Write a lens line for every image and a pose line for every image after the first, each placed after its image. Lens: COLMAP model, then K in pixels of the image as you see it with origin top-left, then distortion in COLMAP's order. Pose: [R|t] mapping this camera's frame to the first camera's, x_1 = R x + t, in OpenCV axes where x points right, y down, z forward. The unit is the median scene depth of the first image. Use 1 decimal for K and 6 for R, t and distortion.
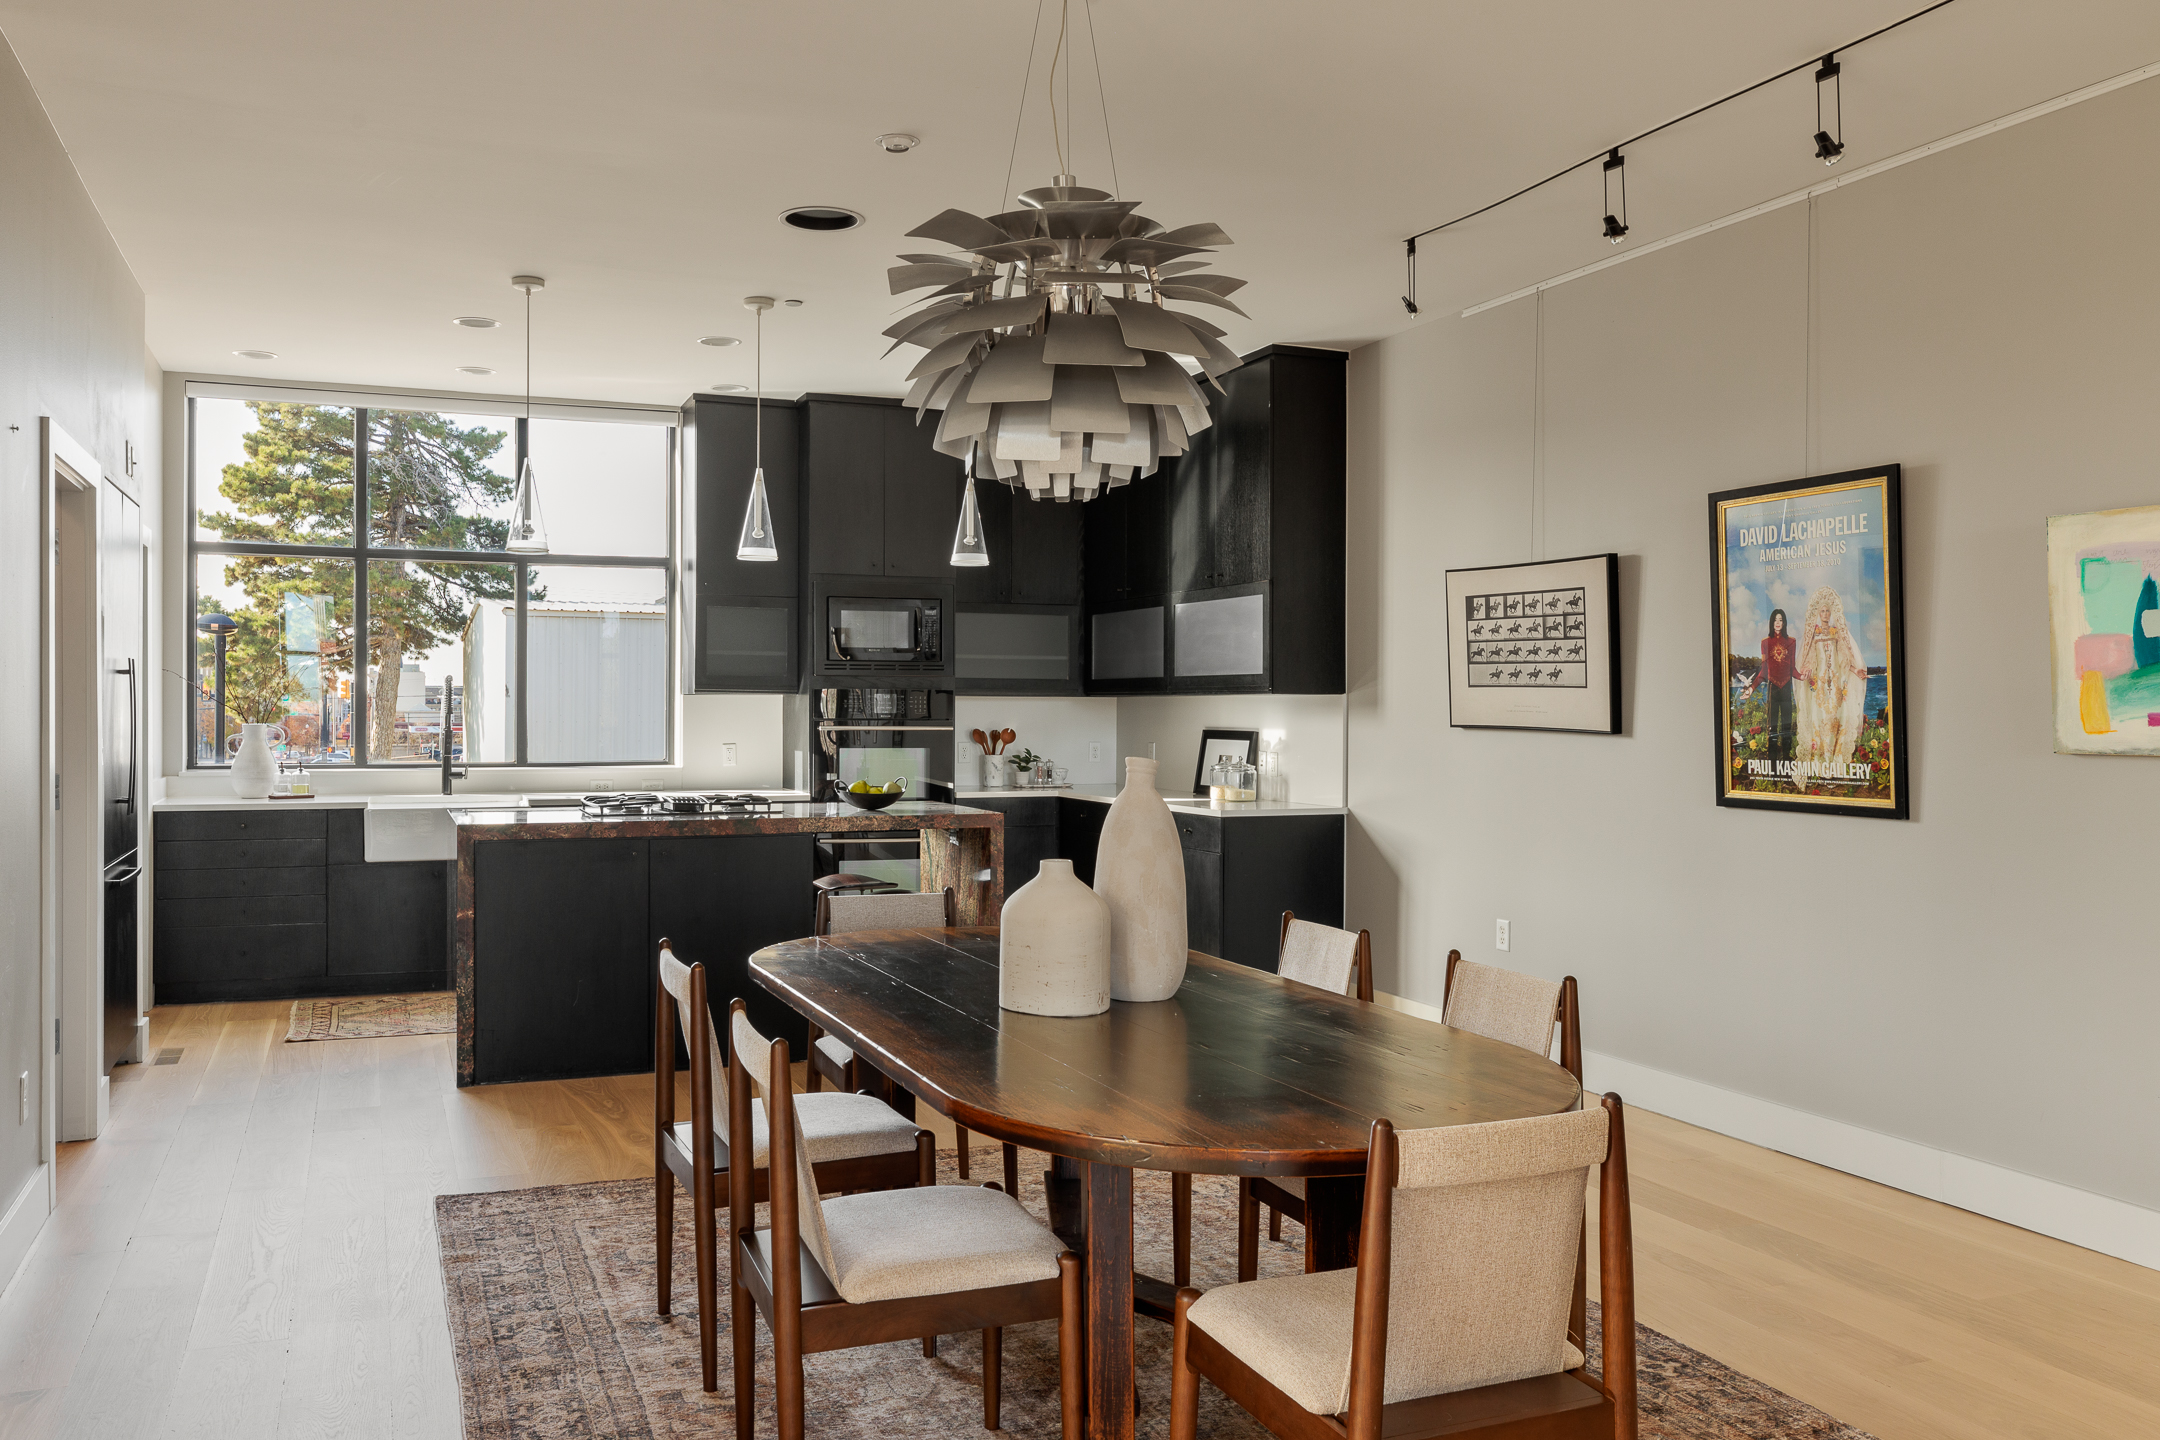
lens RADIAL K [[1704.0, 0, 1065.9], [0, 1704.0, 706.5], [0, 0, 1]] dist [-0.003384, -0.000598]
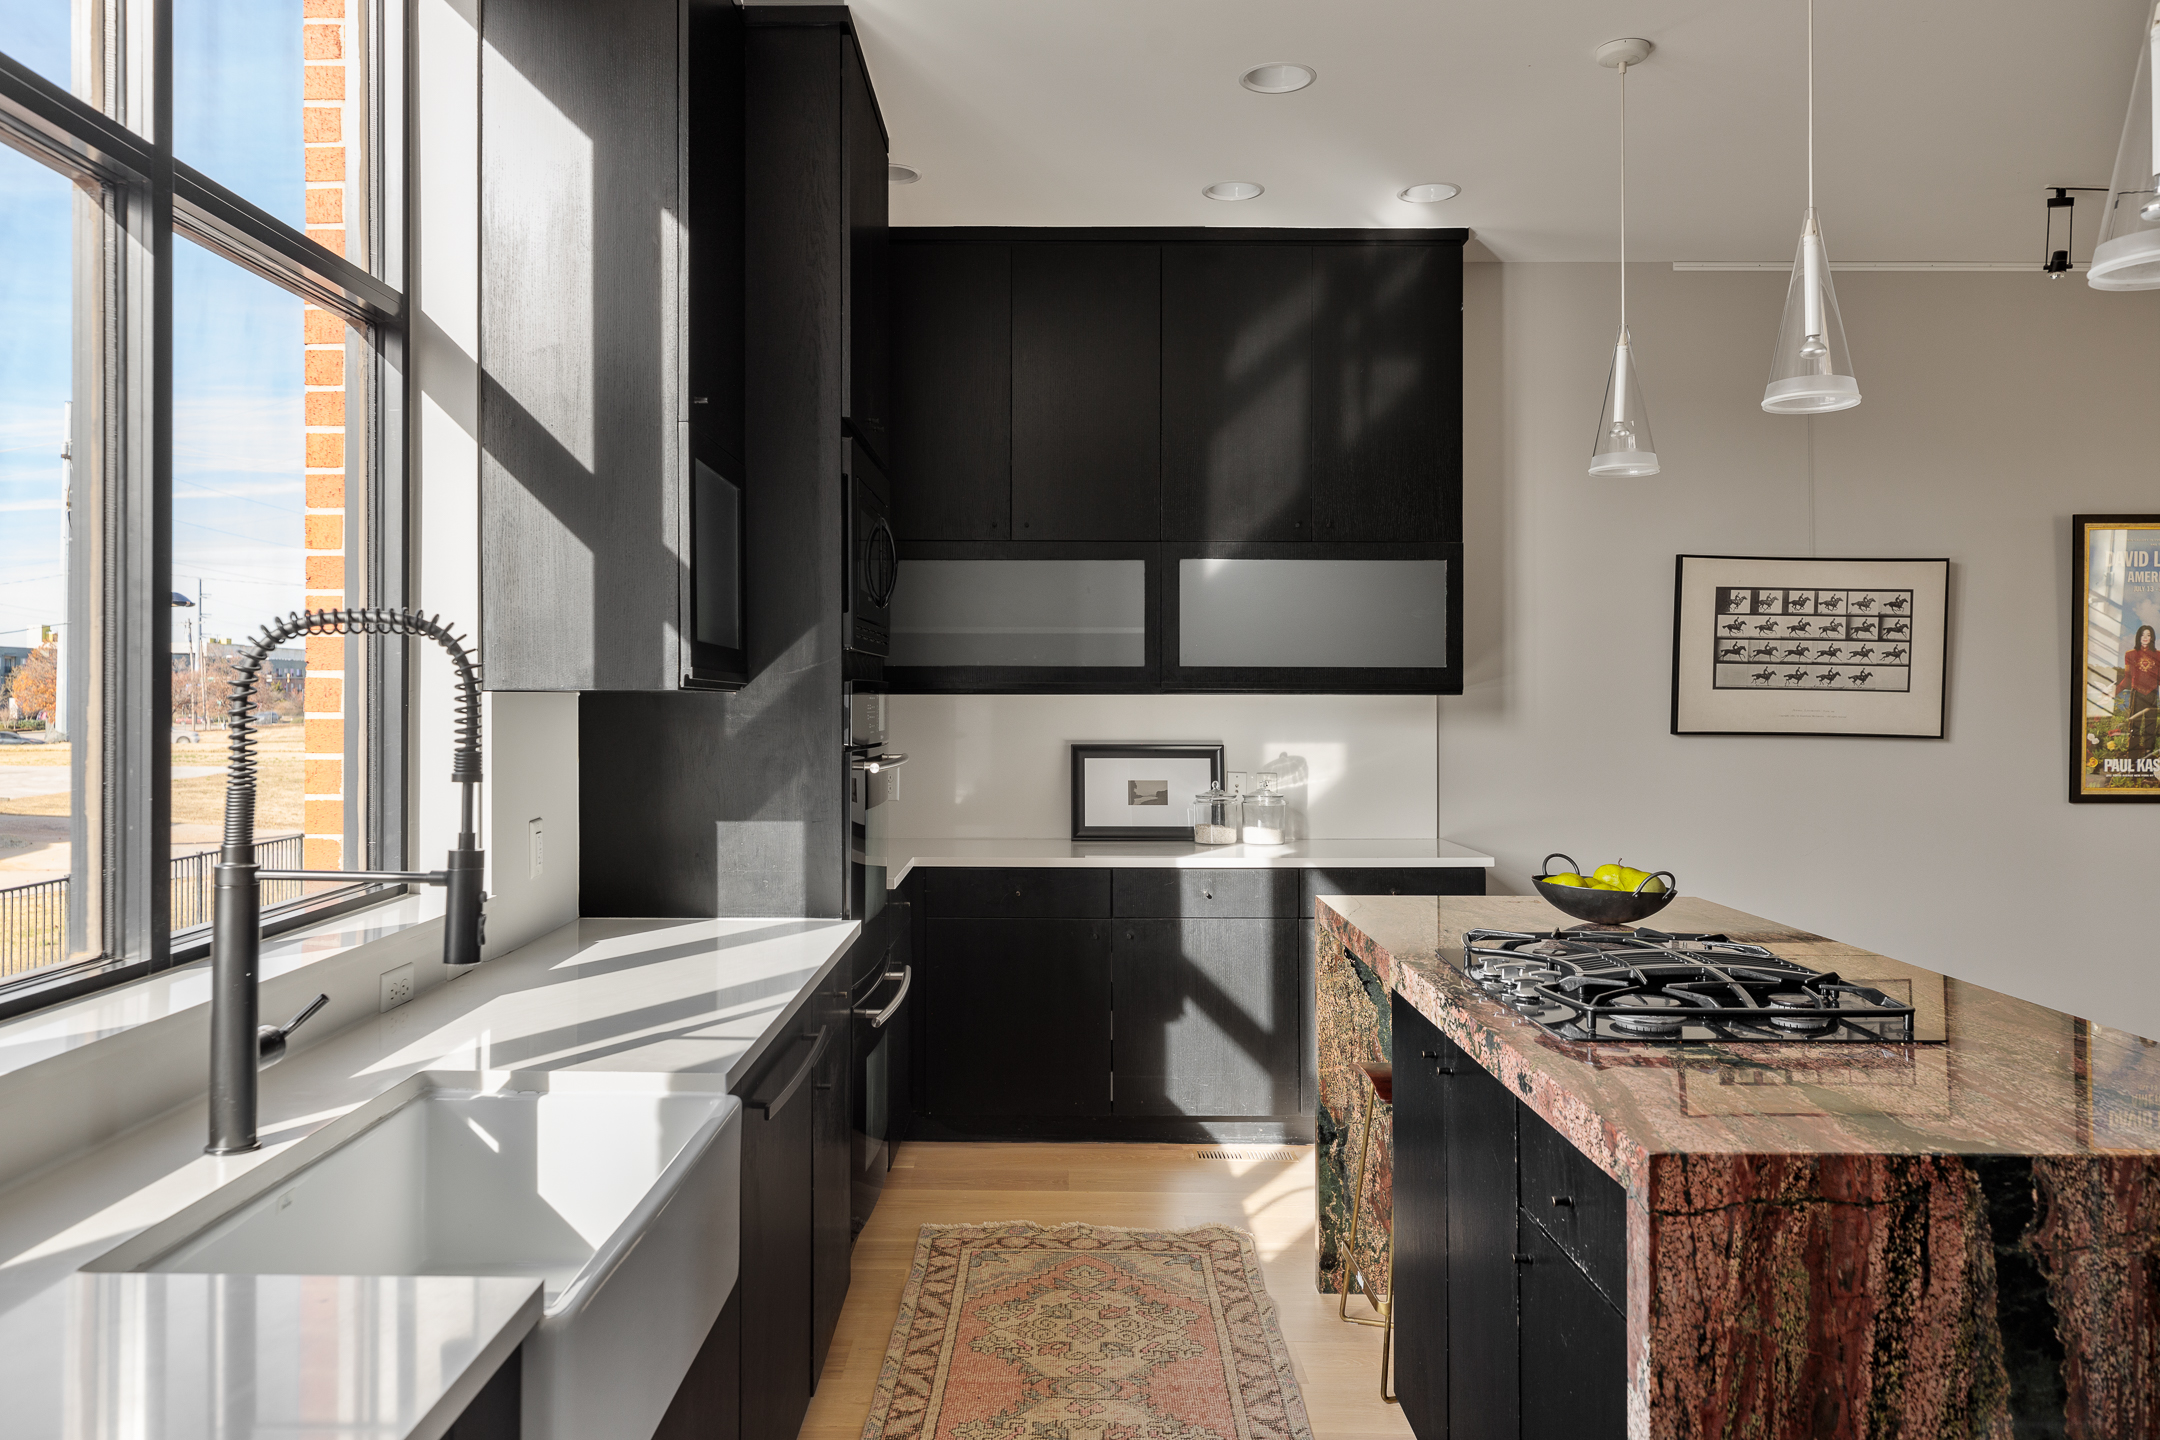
lens RADIAL K [[1509.3, 0, 1057.5], [0, 1509.3, 674.2], [0, 0, 1]] dist [-0.006418, -0.001322]
pose [[0.382002, 0.007812, 0.924128, -0.628473], [-0.001689, 0.999969, -0.007755, -0.012648], [-0.924160, 0.001401, 0.382003, 1.031070]]
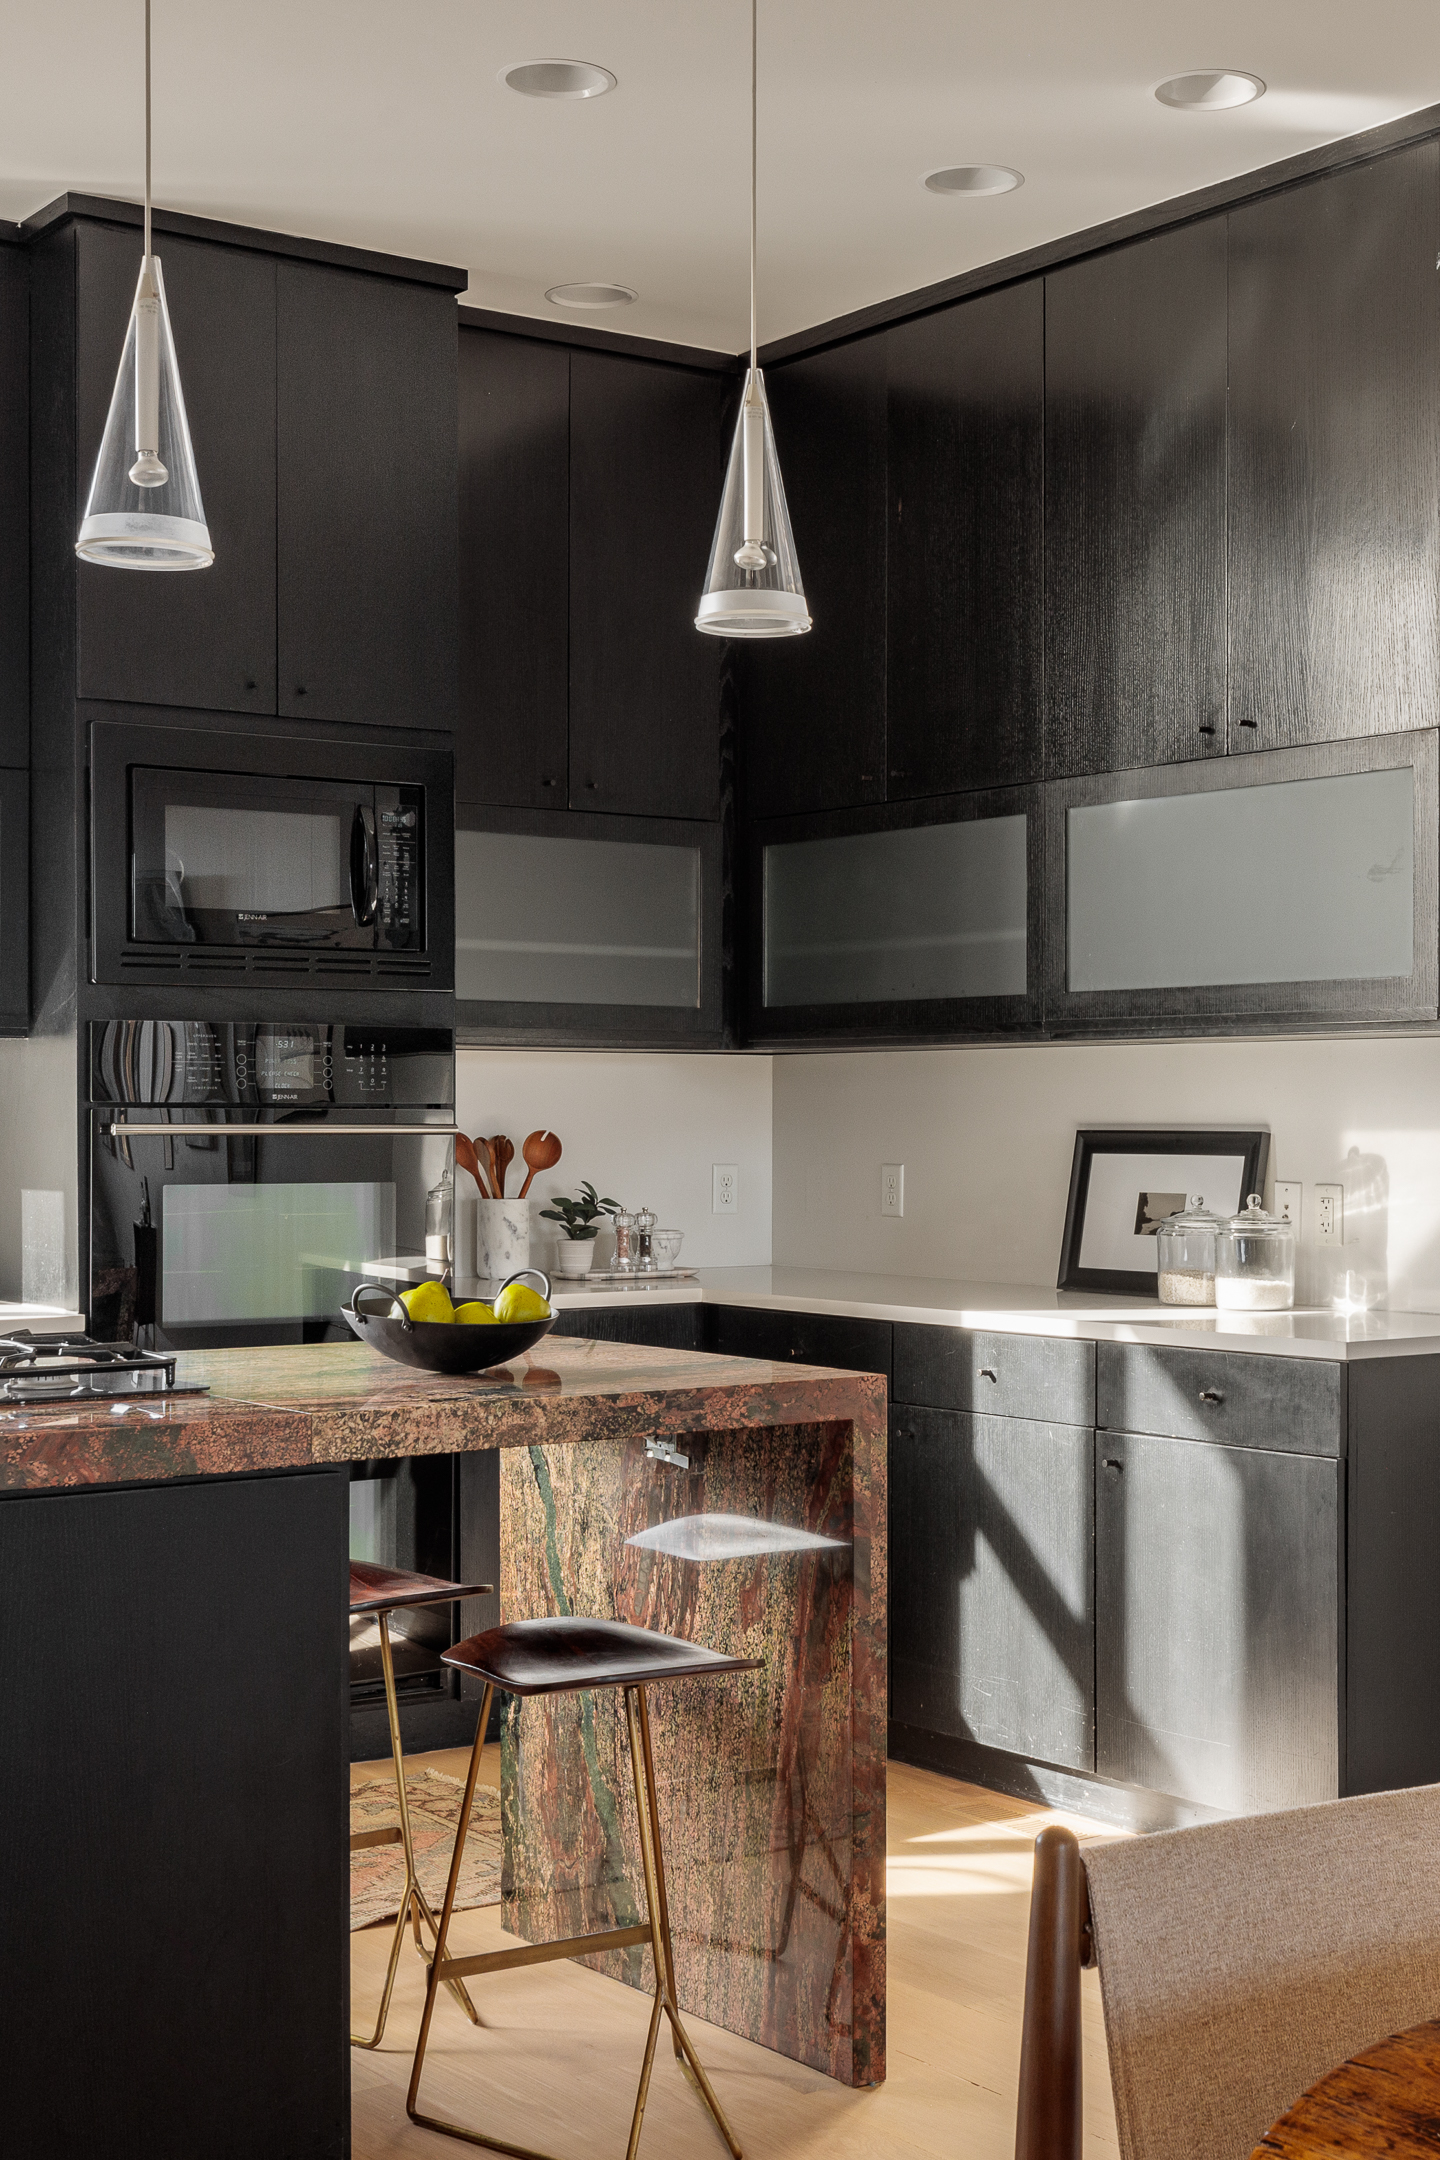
lens RADIAL K [[2653.7, 0, 730.3], [0, 2653.7, 1101.1], [0, 0, 1]] dist [0.009949, 0.000000]
pose [[0.960865, -0.000880, 0.277016, -0.225434], [0.002668, 0.999978, -0.006080, 0.013700], [-0.277005, 0.006581, 0.960846, 0.553011]]
